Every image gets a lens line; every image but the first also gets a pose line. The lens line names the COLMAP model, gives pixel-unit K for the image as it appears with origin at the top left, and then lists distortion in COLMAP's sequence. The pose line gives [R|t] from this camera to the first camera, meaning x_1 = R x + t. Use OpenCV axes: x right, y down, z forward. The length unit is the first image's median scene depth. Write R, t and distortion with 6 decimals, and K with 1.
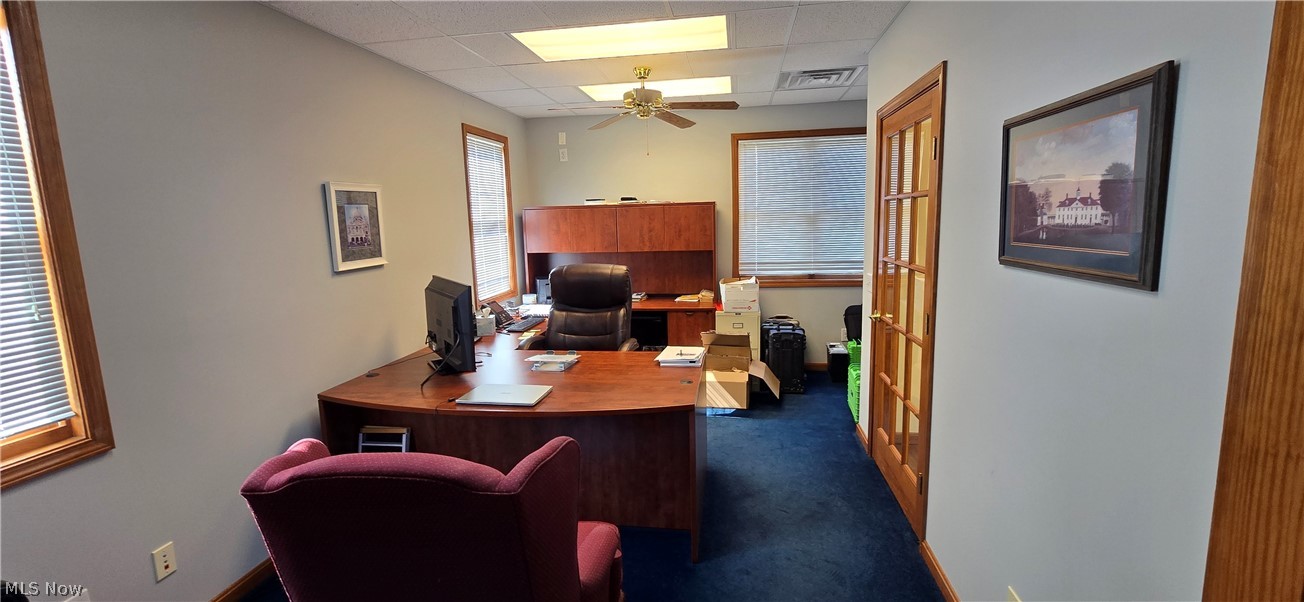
lens RADIAL K [[543.7, 0, 636.7], [0, 543.7, 297.0], [0, 0, 1]] dist [-0.001321, 0.001045]
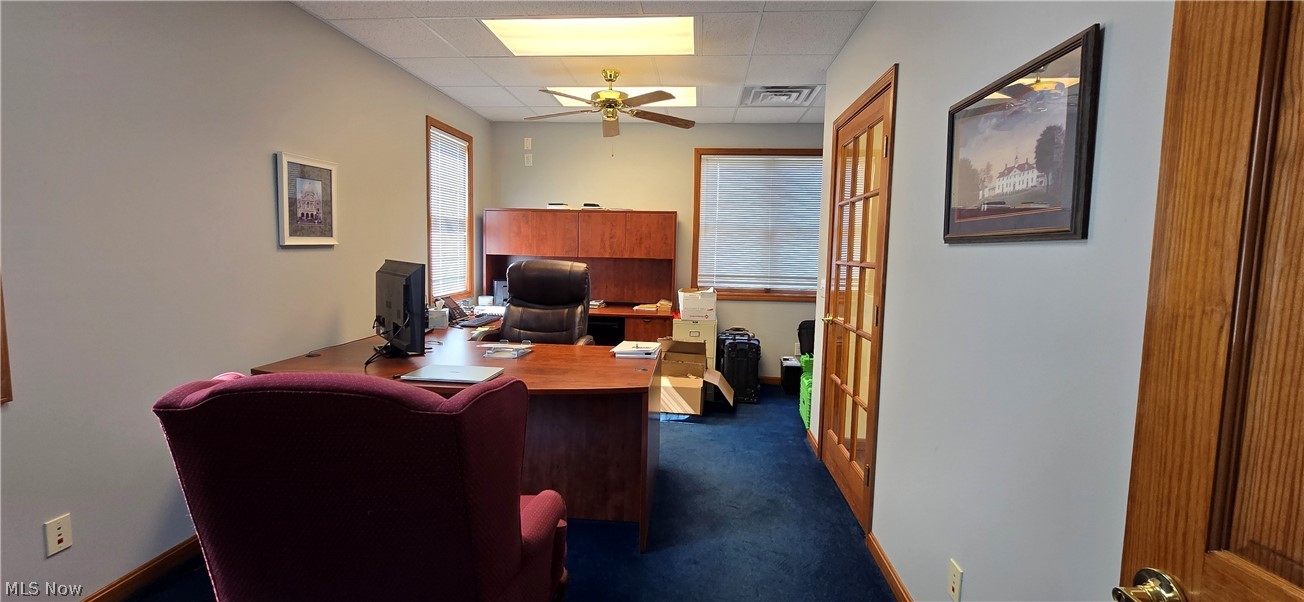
lens RADIAL K [[542.5, 0, 635.7], [0, 542.5, 384.8], [0, 0, 1]] dist [0.002202, -0.000758]
pose [[0.996562, 0.045308, 0.069365, 0.013617], [-0.041309, 0.997460, -0.058028, 0.231675], [-0.071817, 0.054963, 0.995902, 0.015644]]
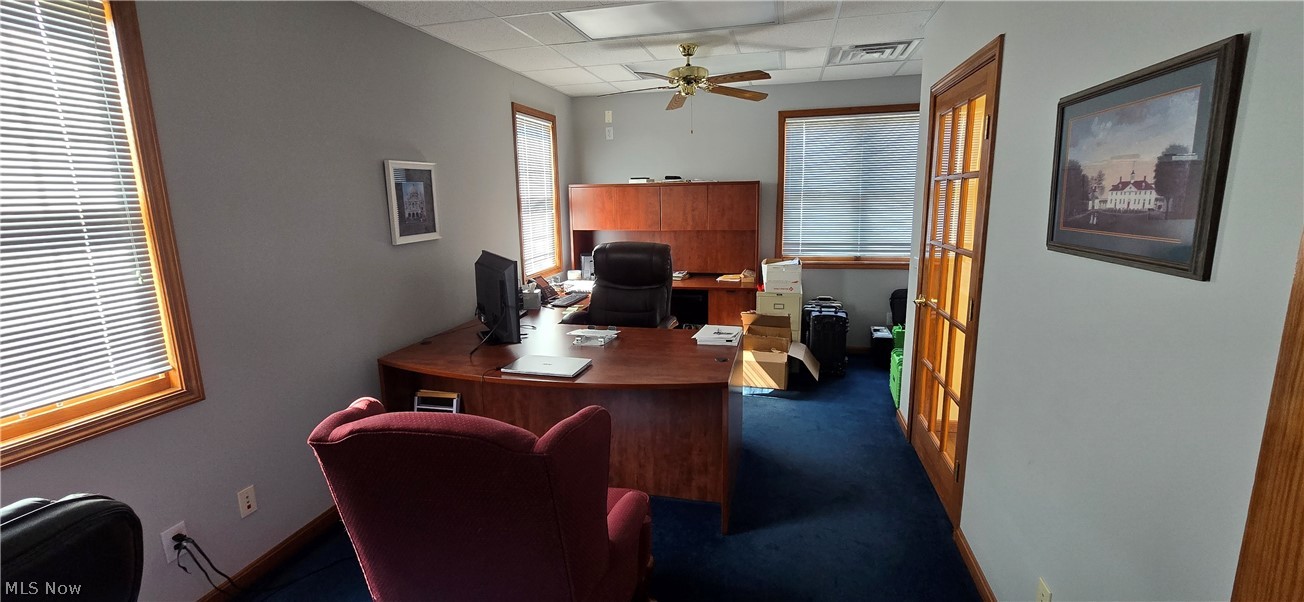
lens RADIAL K [[559.3, 0, 643.4], [0, 559.3, 299.7], [0, 0, 1]] dist [0.000985, 0.000791]
pose [[0.994949, 0.026748, -0.096750, 0.042061], [-0.022496, 0.998743, 0.044783, -0.000016], [0.097826, -0.042381, 0.994301, -0.047070]]
